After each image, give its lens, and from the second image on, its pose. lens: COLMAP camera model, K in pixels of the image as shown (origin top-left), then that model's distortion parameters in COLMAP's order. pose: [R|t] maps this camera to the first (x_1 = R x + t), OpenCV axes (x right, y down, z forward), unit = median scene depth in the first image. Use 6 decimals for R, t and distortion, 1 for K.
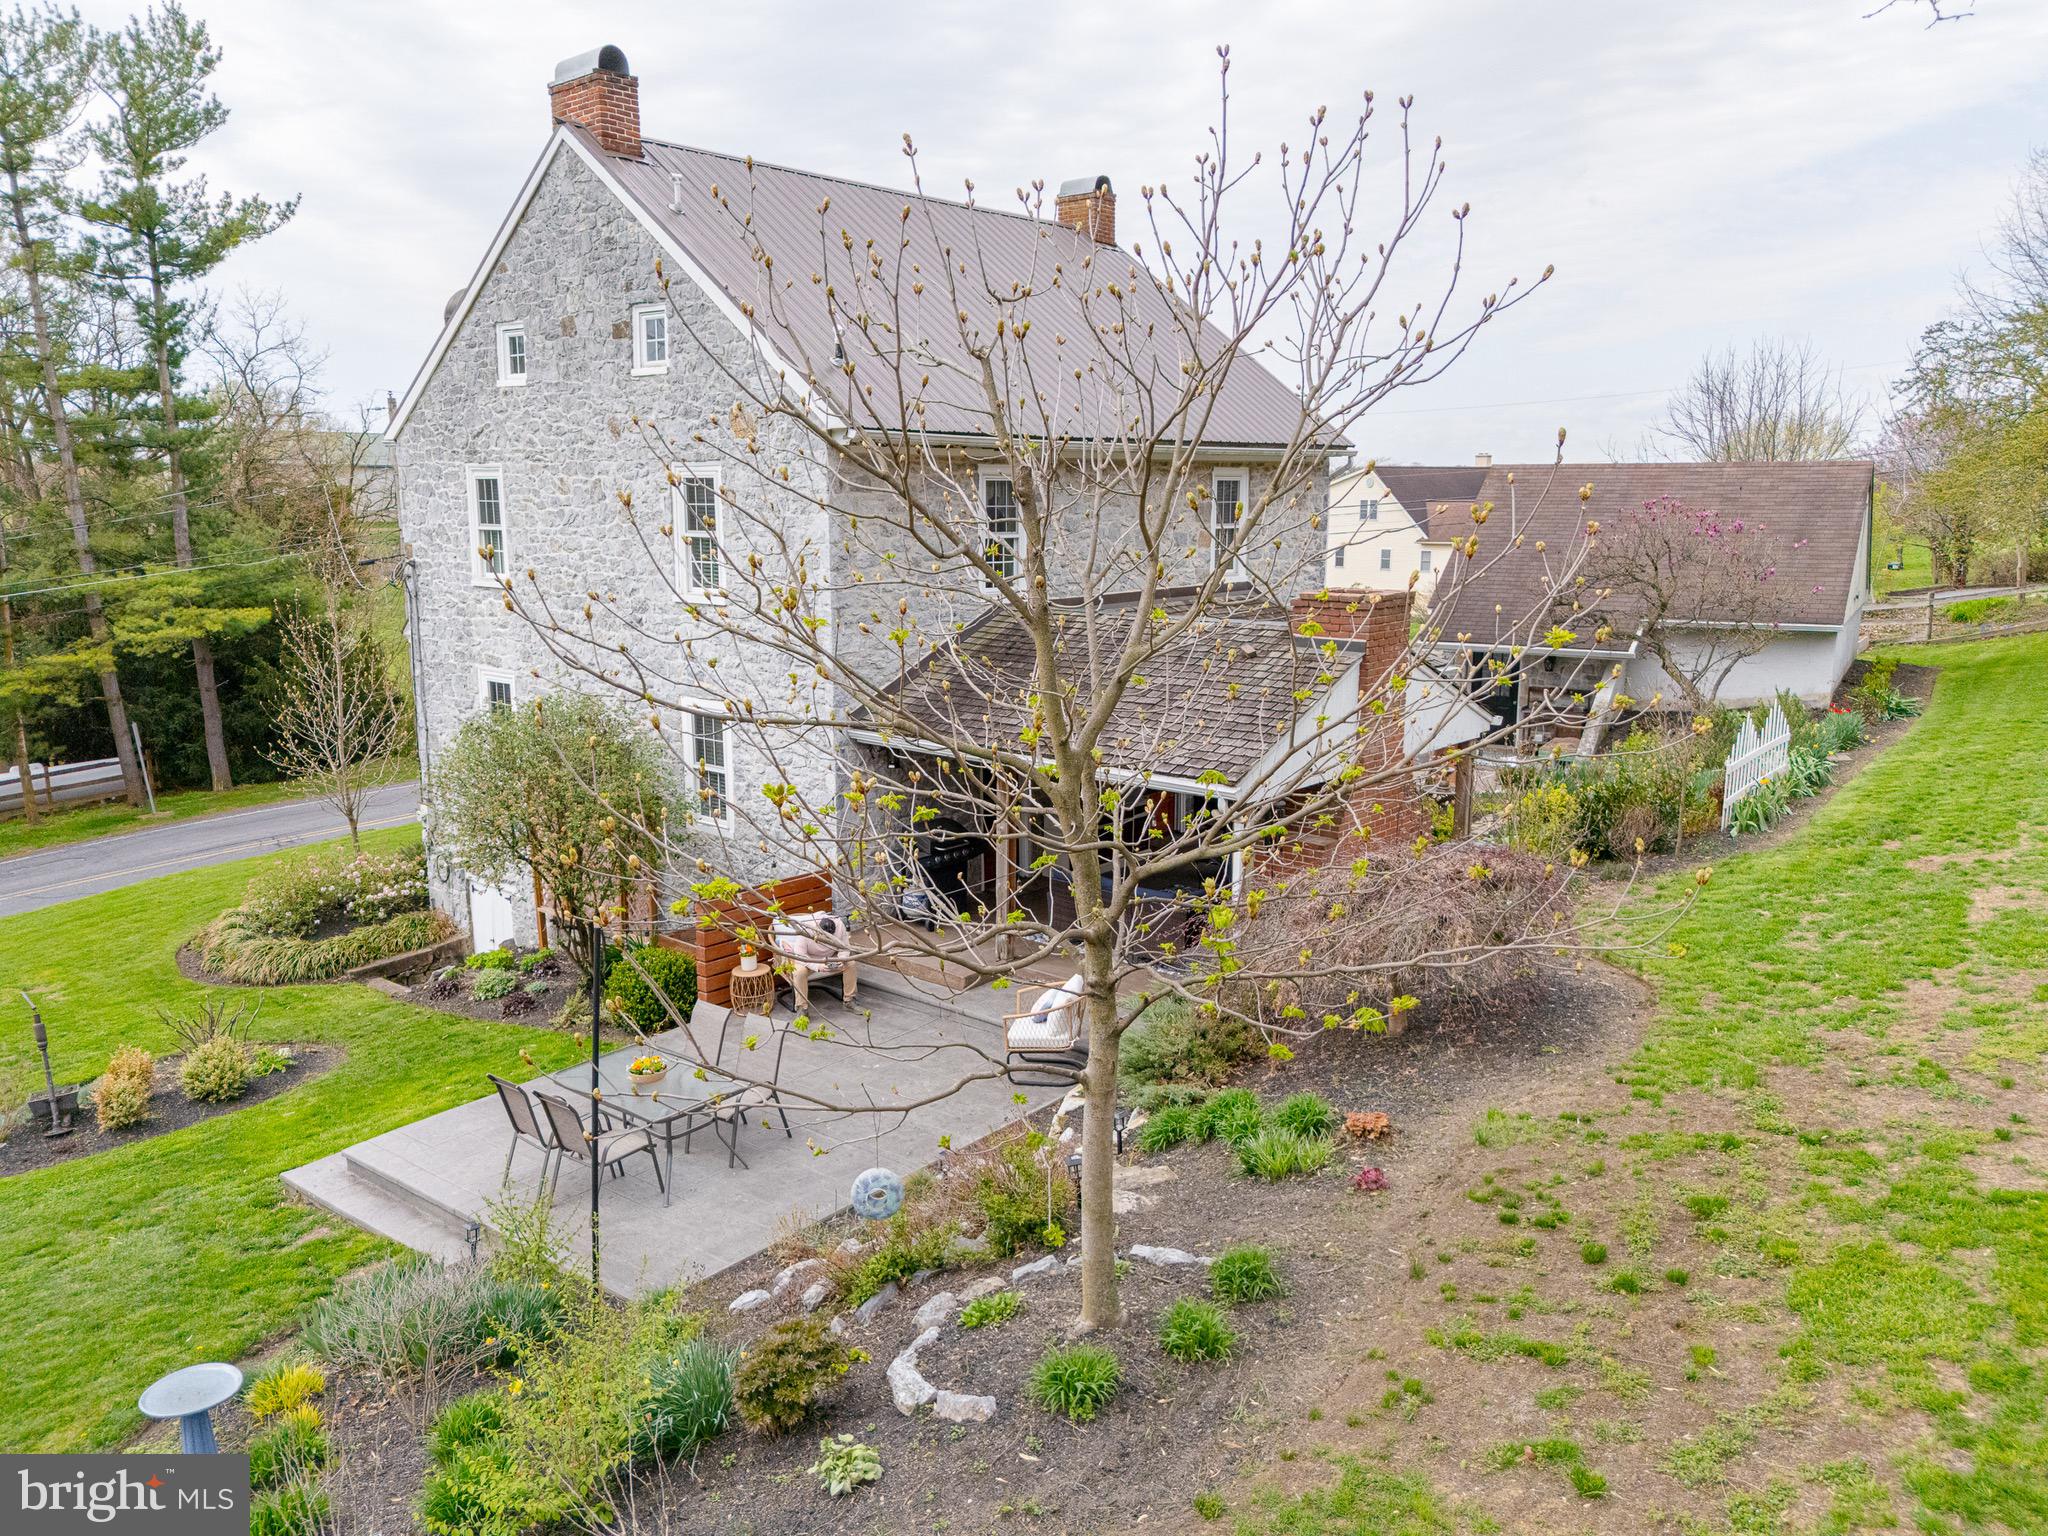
lens RADIAL K [[1510.9, 0, 1028.2], [0, 1510.9, 764.2], [0, 0, 1]] dist [0.068328, -0.059582]
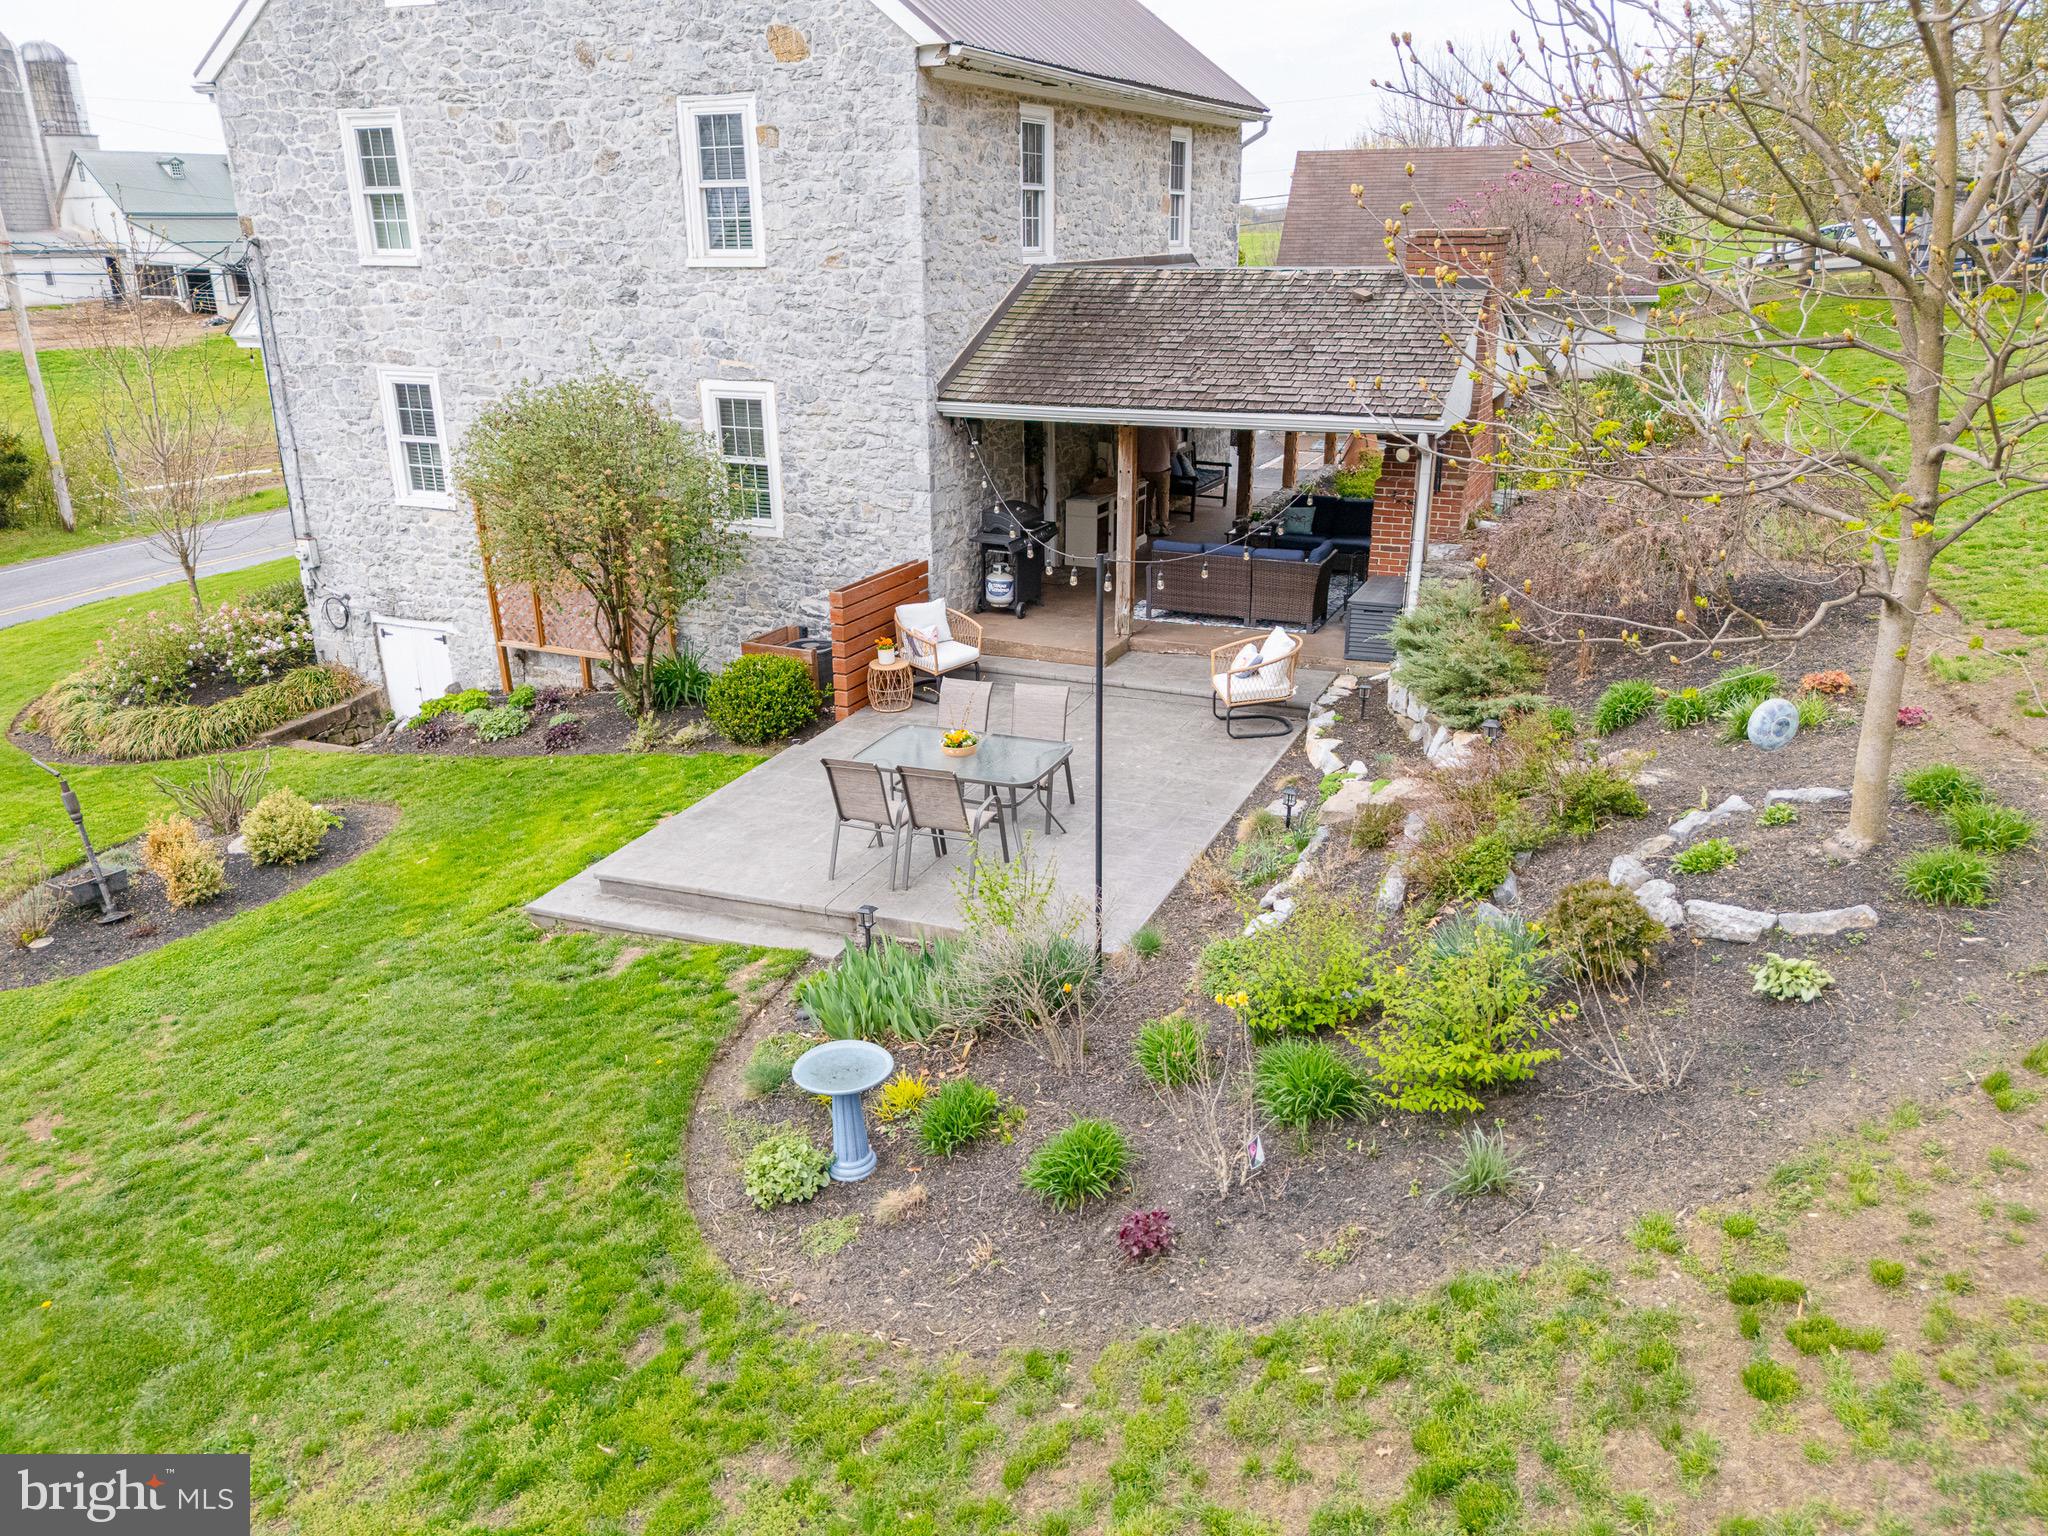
lens RADIAL K [[1510.9, 0, 1028.2], [0, 1510.9, 764.2], [0, 0, 1]] dist [0.068328, -0.059582]
pose [[0.958052, -0.104466, 0.266877, -0.344742], [0.061414, 0.984402, 0.164868, 0.046854], [-0.279937, -0.141562, 0.949524, 0.075226]]
